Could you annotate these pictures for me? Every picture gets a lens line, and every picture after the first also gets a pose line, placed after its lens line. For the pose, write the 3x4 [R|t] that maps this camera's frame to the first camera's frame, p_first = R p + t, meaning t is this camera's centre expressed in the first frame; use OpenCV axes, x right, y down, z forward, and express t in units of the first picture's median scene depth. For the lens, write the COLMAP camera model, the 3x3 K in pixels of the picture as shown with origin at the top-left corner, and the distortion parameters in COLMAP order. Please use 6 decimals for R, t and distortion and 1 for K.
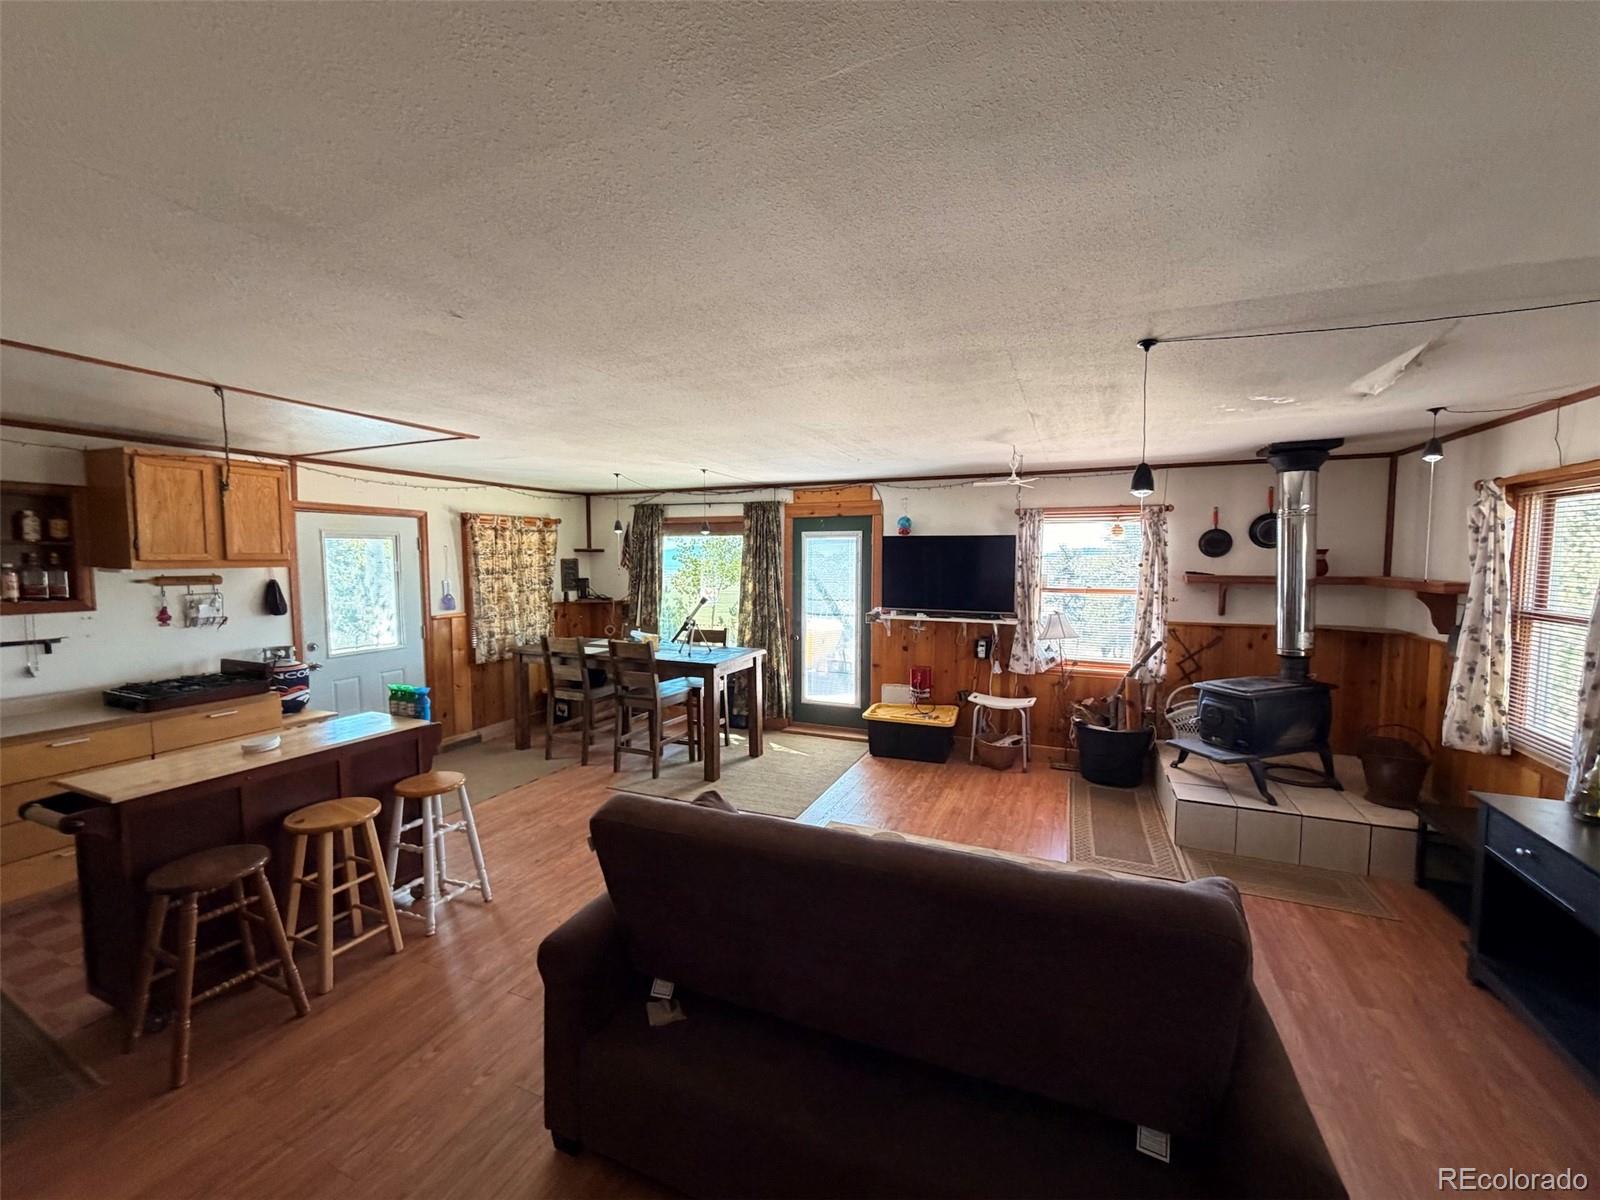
lens RADIAL K [[639.9, 0, 798.8], [0, 639.9, 594.8], [0, 0, 1]] dist [0.002149, 0.000253]
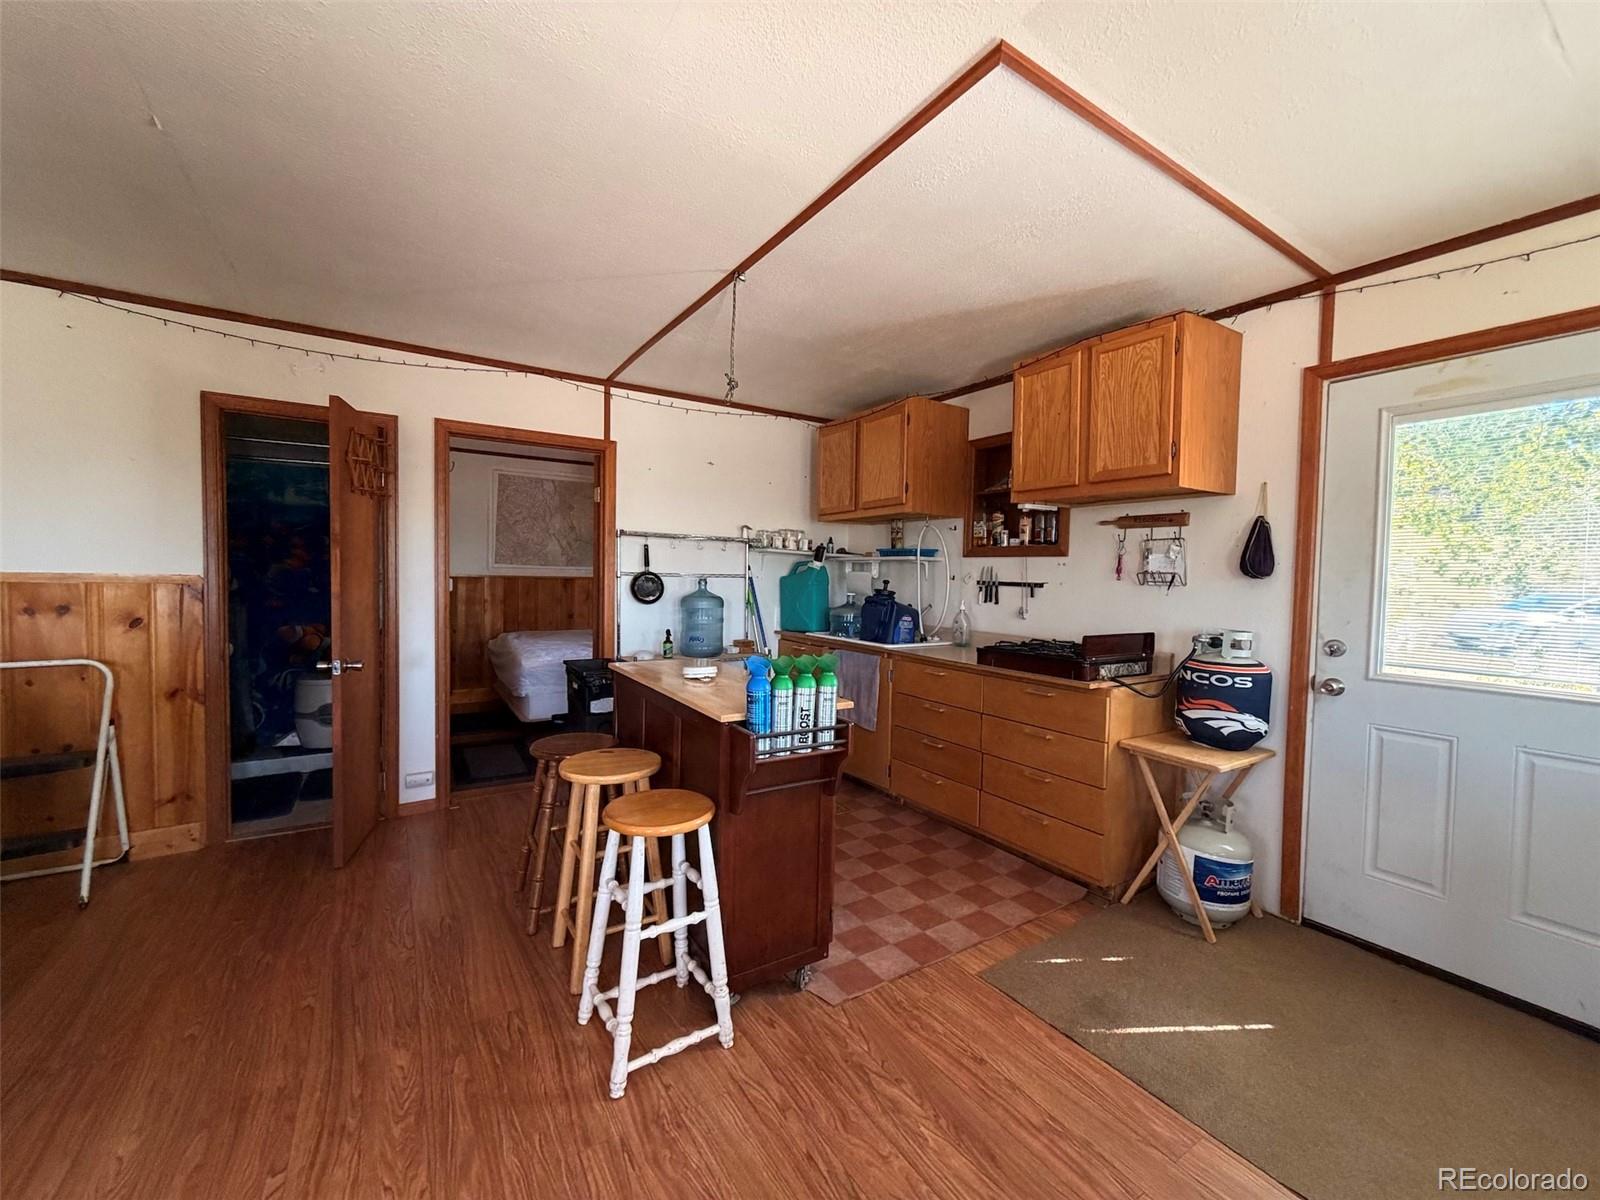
lens RADIAL K [[639.9, 0, 804.7], [0, 639.9, 596.7], [0, 0, 1]] dist [0.002149, 0.000253]
pose [[-0.546192, 0.019800, -0.837426, -0.093843], [-0.069399, 0.995214, 0.068795, 0.030030], [0.834780, 0.095692, -0.542204, 0.795792]]
